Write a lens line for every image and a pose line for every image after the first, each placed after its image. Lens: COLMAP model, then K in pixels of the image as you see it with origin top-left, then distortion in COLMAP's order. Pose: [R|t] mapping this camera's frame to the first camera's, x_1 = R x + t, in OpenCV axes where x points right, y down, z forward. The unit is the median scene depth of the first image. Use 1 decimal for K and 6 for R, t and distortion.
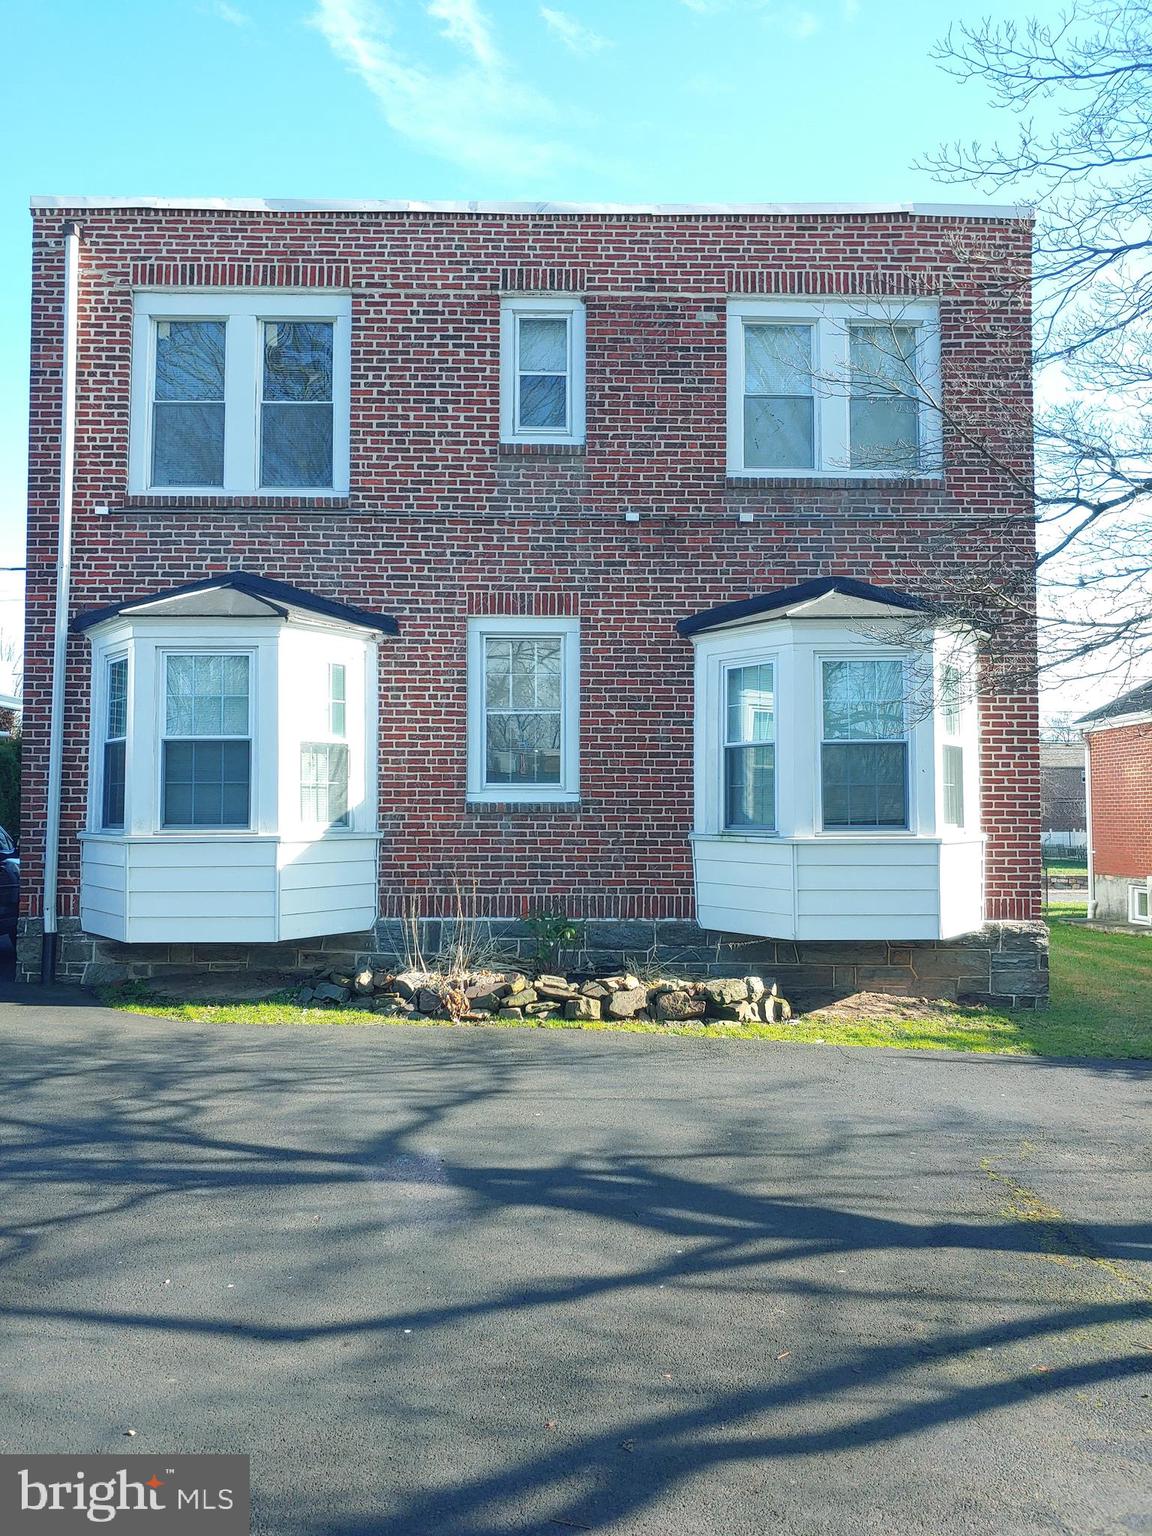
lens RADIAL K [[1168.7, 0, 576.0], [0, 1168.7, 768.0], [0, 0, 1]] dist [0.156982, -0.526886]
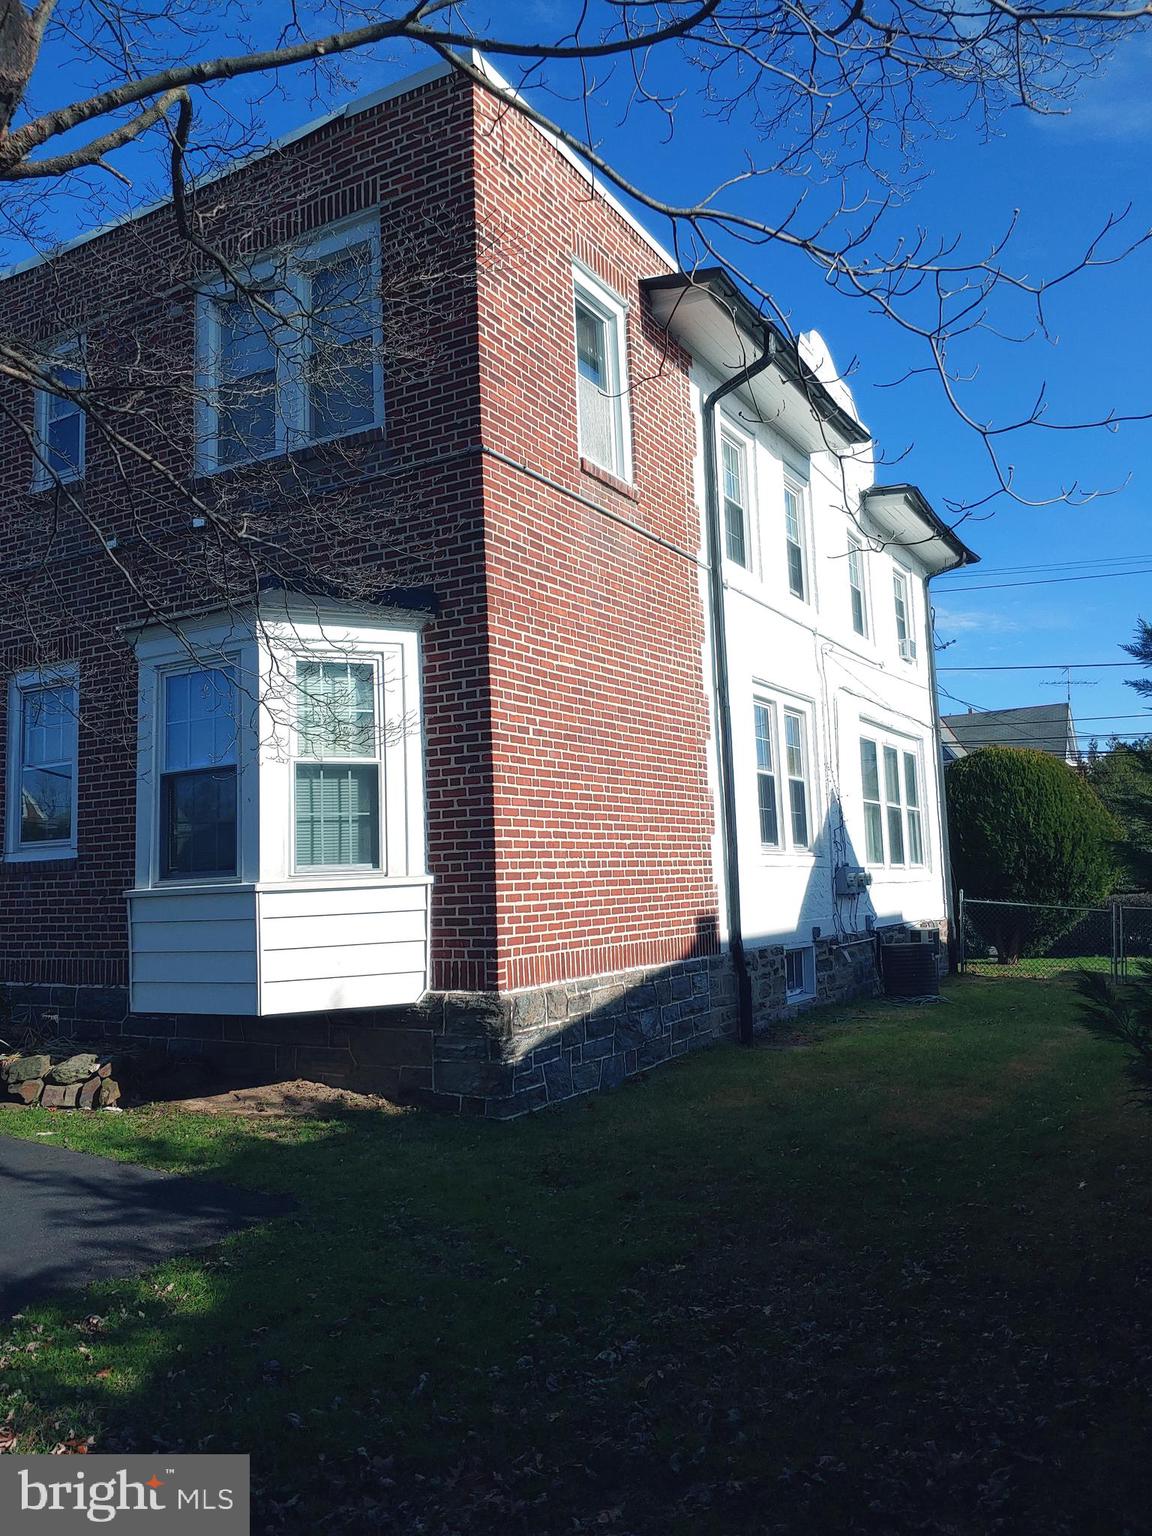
lens RADIAL K [[1168.7, 0, 576.0], [0, 1168.7, 768.0], [0, 0, 1]] dist [0.156982, -0.526886]
pose [[0.854327, -0.083578, -0.512972, 0.815795], [0.063020, 0.996361, -0.057380, 0.036320], [0.515902, 0.016693, 0.856485, 0.401356]]
